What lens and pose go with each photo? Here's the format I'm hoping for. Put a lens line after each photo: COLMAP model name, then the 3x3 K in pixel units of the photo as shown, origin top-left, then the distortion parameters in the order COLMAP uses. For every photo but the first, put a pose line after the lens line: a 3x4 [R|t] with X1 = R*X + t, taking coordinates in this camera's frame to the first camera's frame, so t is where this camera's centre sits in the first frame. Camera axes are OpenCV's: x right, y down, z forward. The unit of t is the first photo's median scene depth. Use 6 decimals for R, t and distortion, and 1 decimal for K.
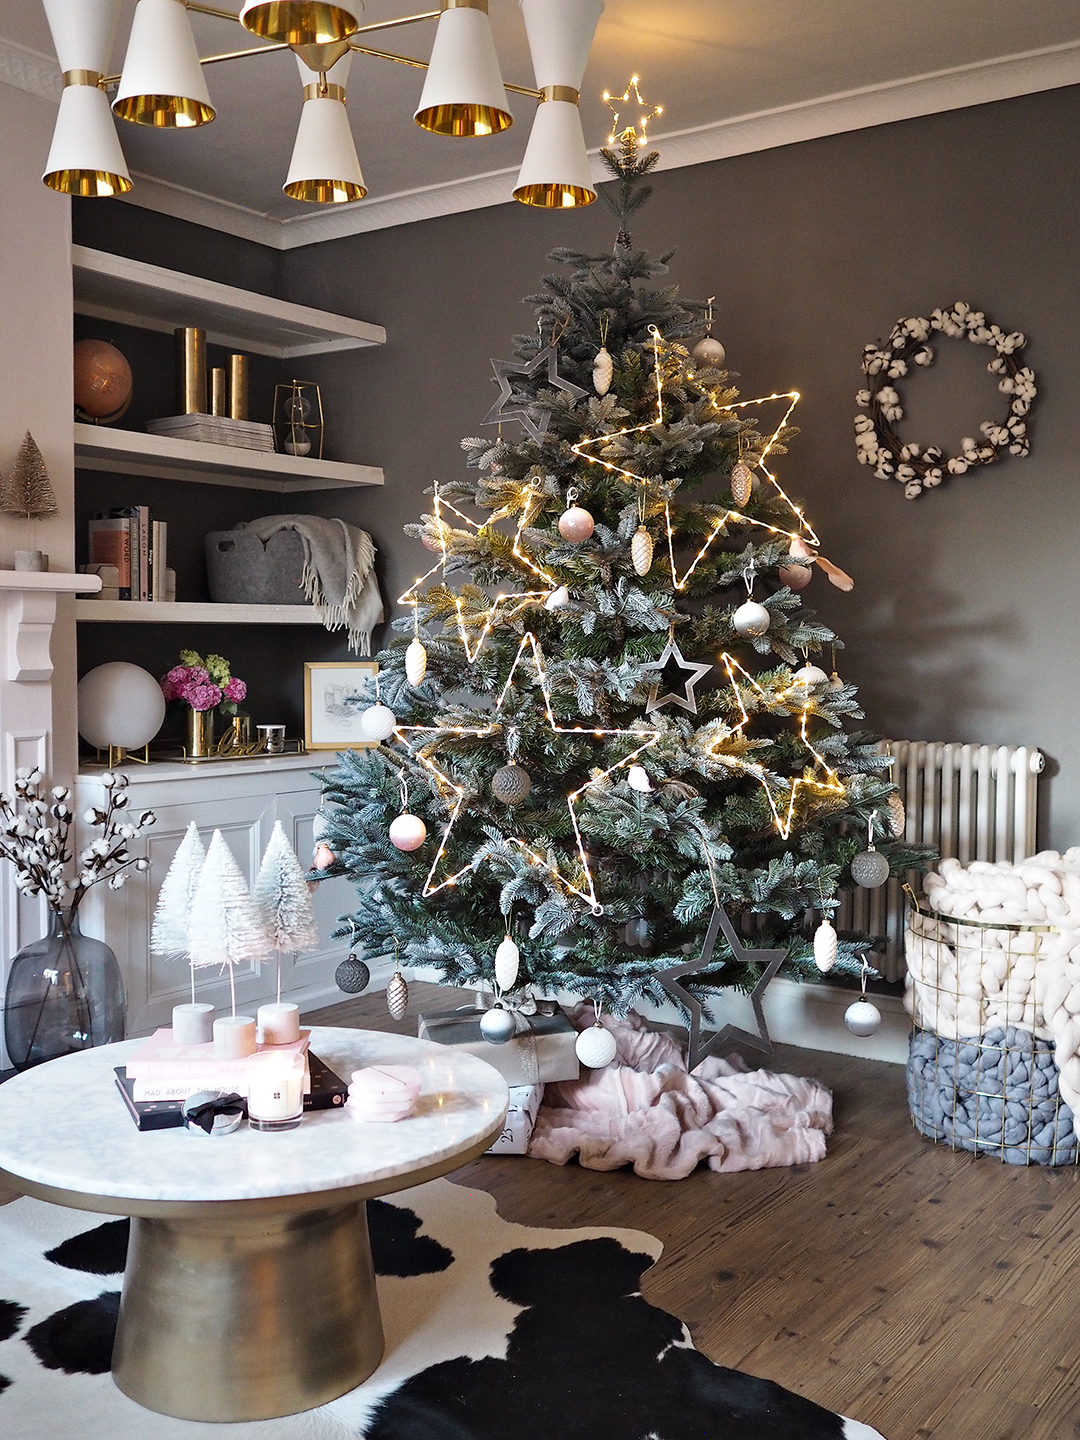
lens RADIAL K [[1451.2, 0, 536.8], [0, 1451.2, 716.7], [0, 0, 1]] dist [-0.012590, 0.000000]
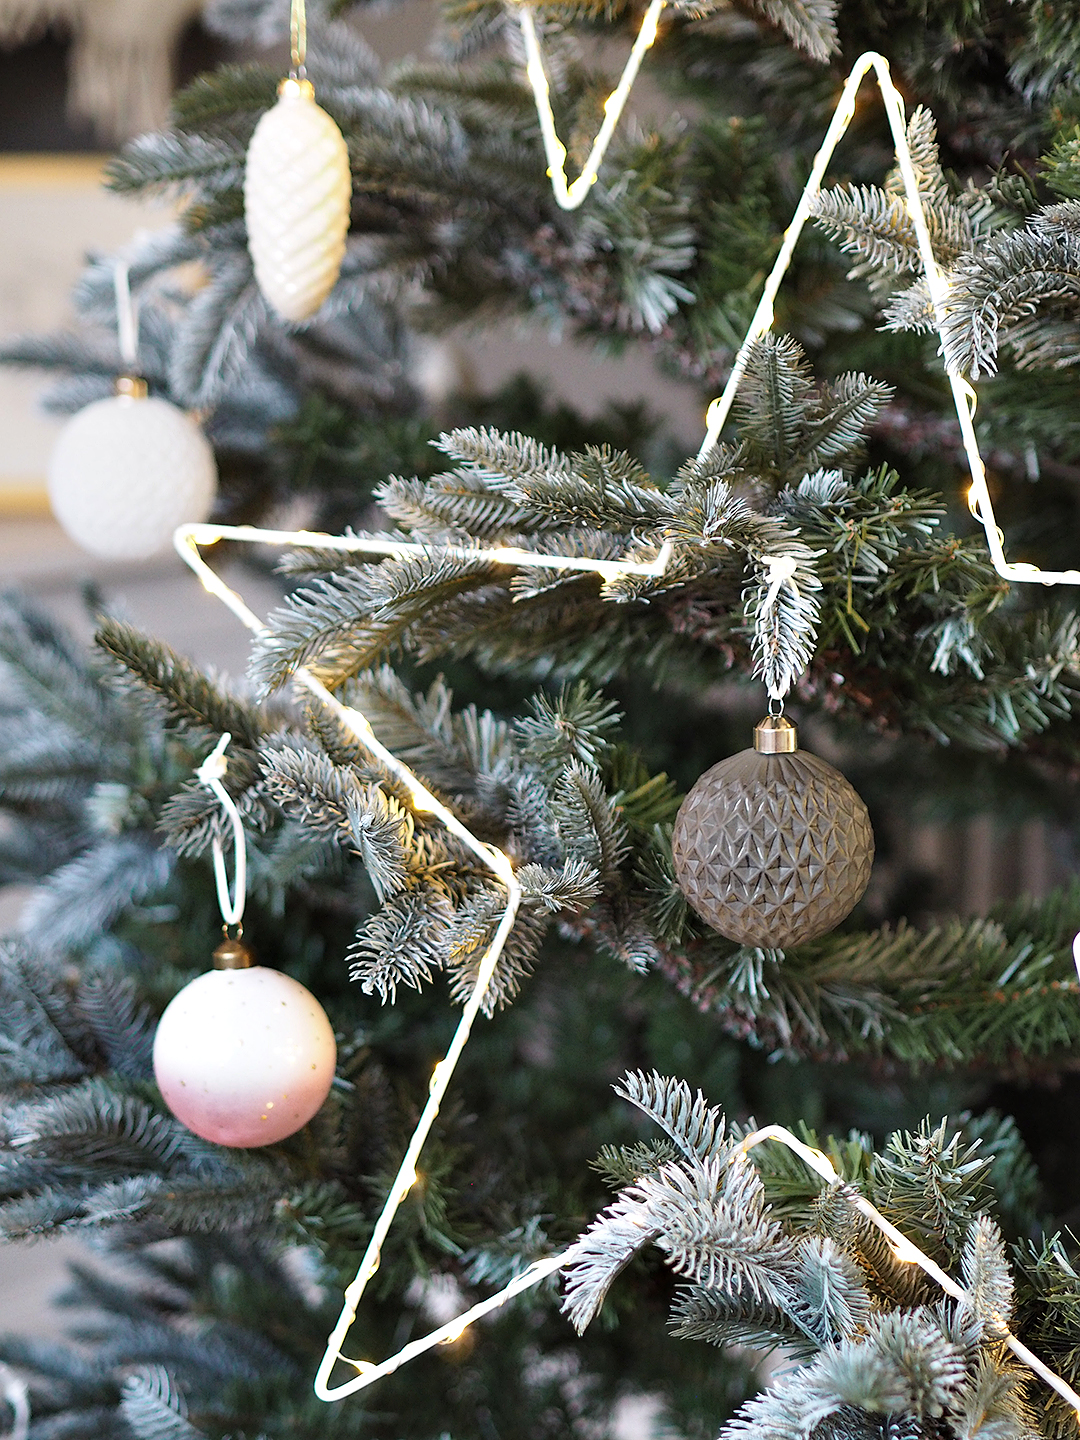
lens RADIAL K [[3919.3, 0, 546.2], [0, 3919.3, 730.4], [0, 0, 1]] dist [0.145461, 0.000000]
pose [[0.998836, 0.014603, -0.045977, -0.022726], [-0.009351, 0.993614, 0.112443, -0.026561], [0.047325, -0.111883, 0.992594, 0.457150]]
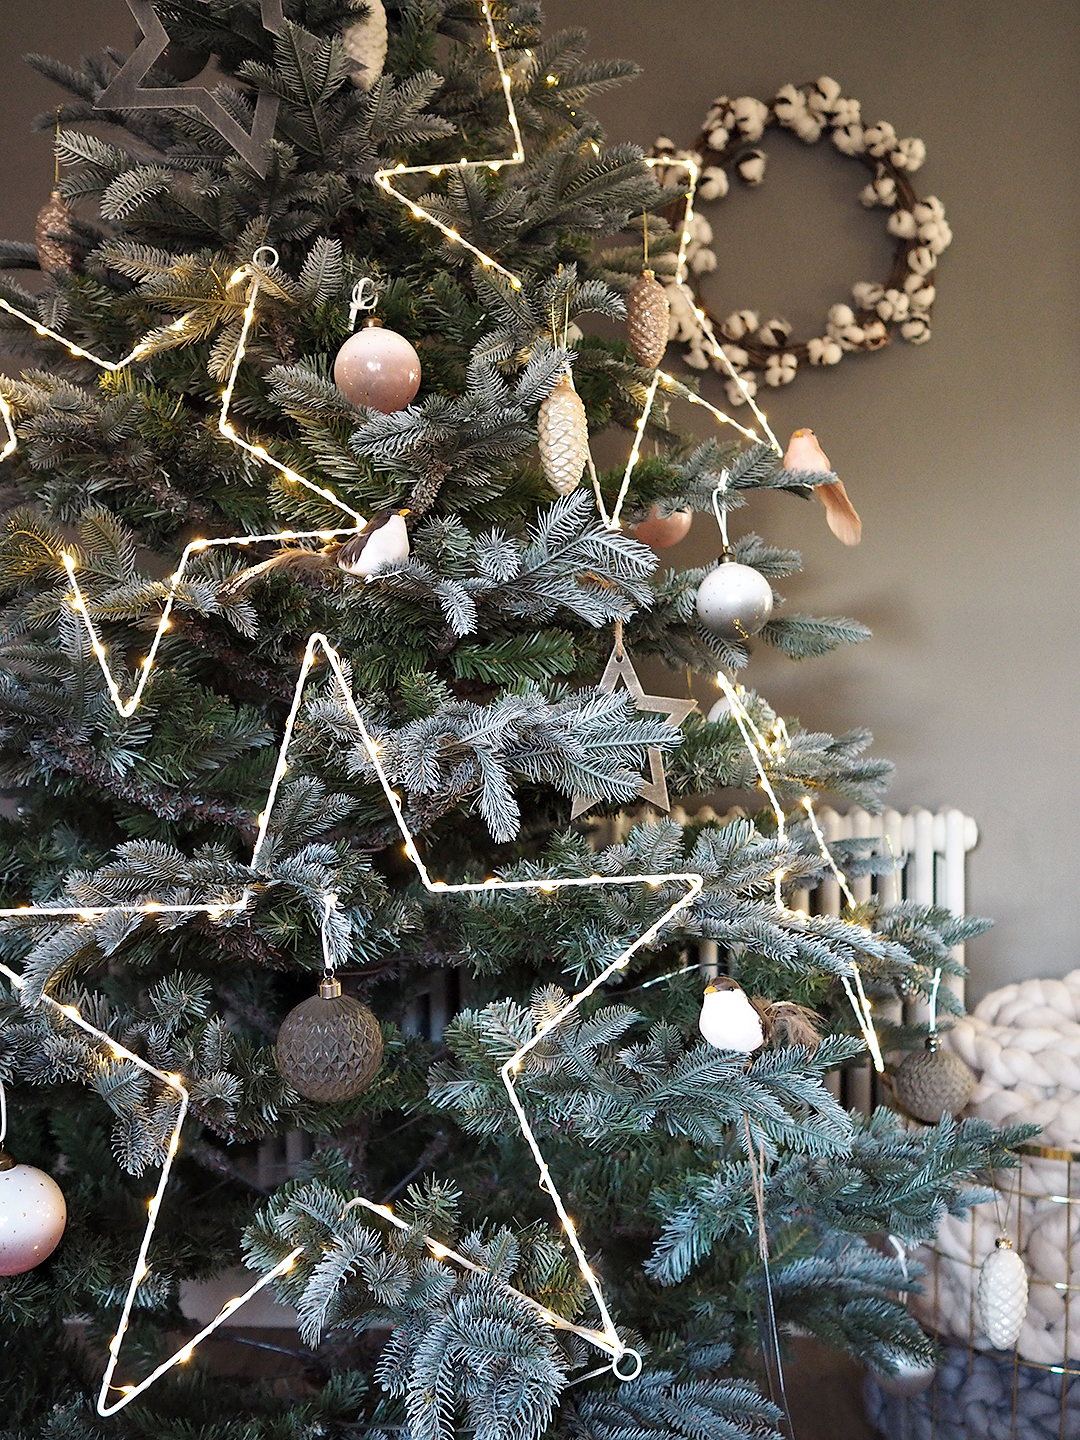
lens RADIAL K [[1451.2, 0, 534.6], [0, 1451.2, 719.9], [0, 0, 1]] dist [-0.012590, 0.000000]
pose [[0.857805, -0.043749, 0.512110, -0.150199], [0.044967, 0.998938, 0.010017, -0.035614], [-0.512004, 0.014435, 0.858862, 0.628527]]
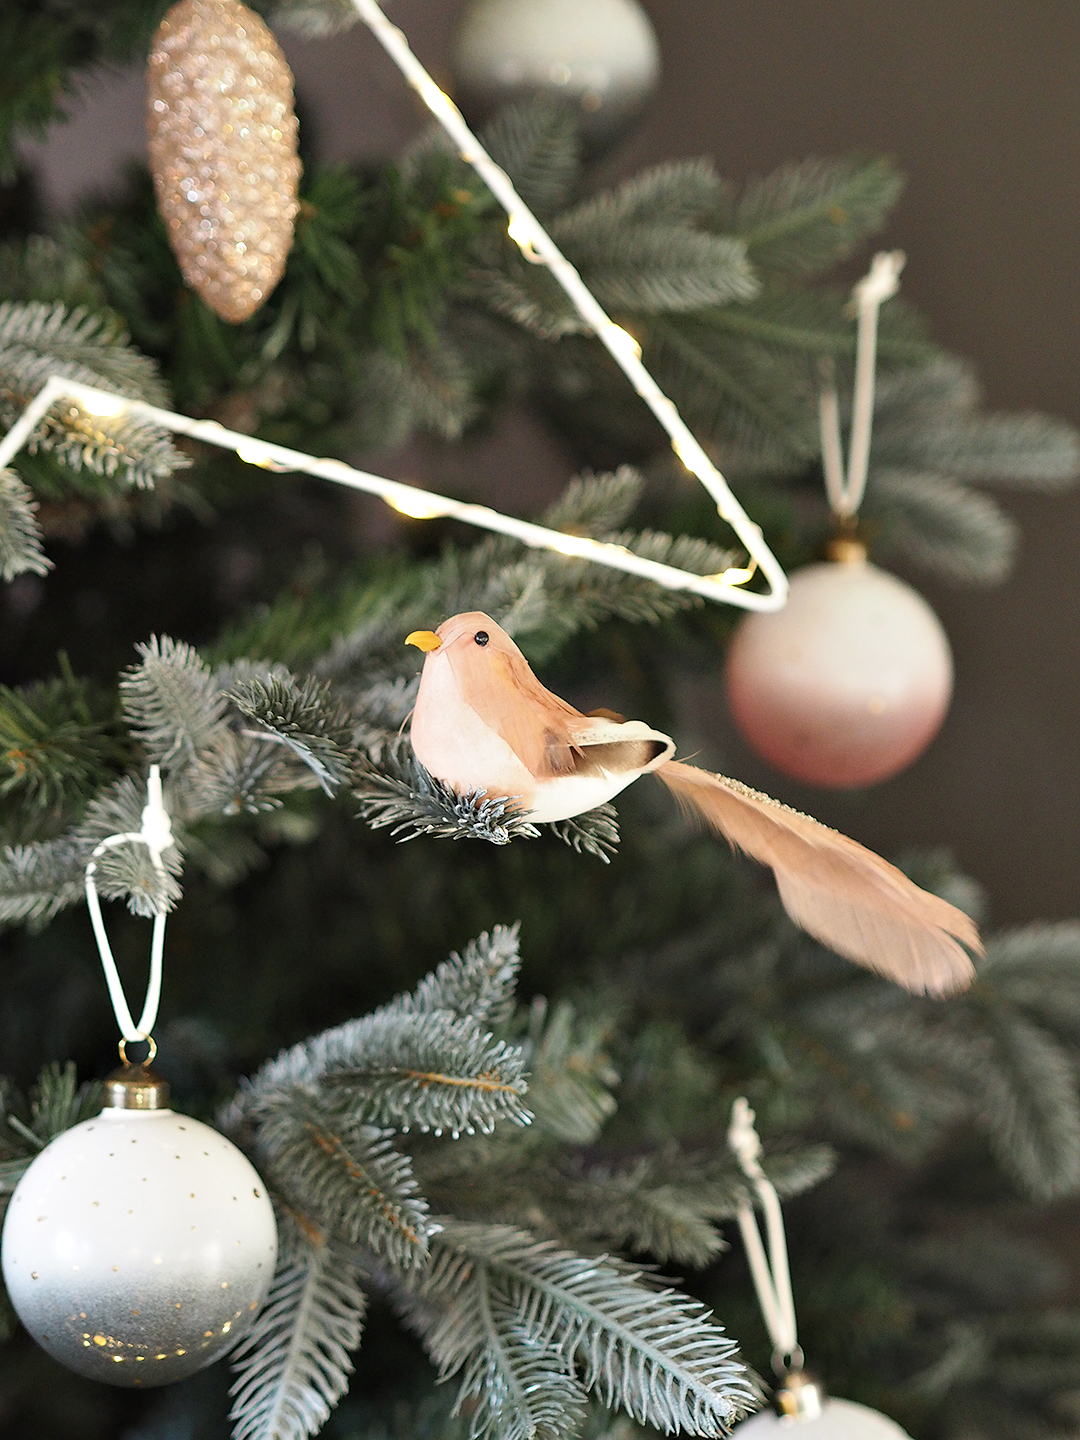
lens RADIAL K [[3919.3, 0, 538.4], [0, 3919.3, 715.9], [0, 0, 1]] dist [0.145461, 0.000000]
pose [[0.976538, 0.012632, -0.214974, 0.258730], [0.009503, 0.994778, 0.101620, -0.149995], [0.215135, -0.101279, 0.971318, 0.665157]]
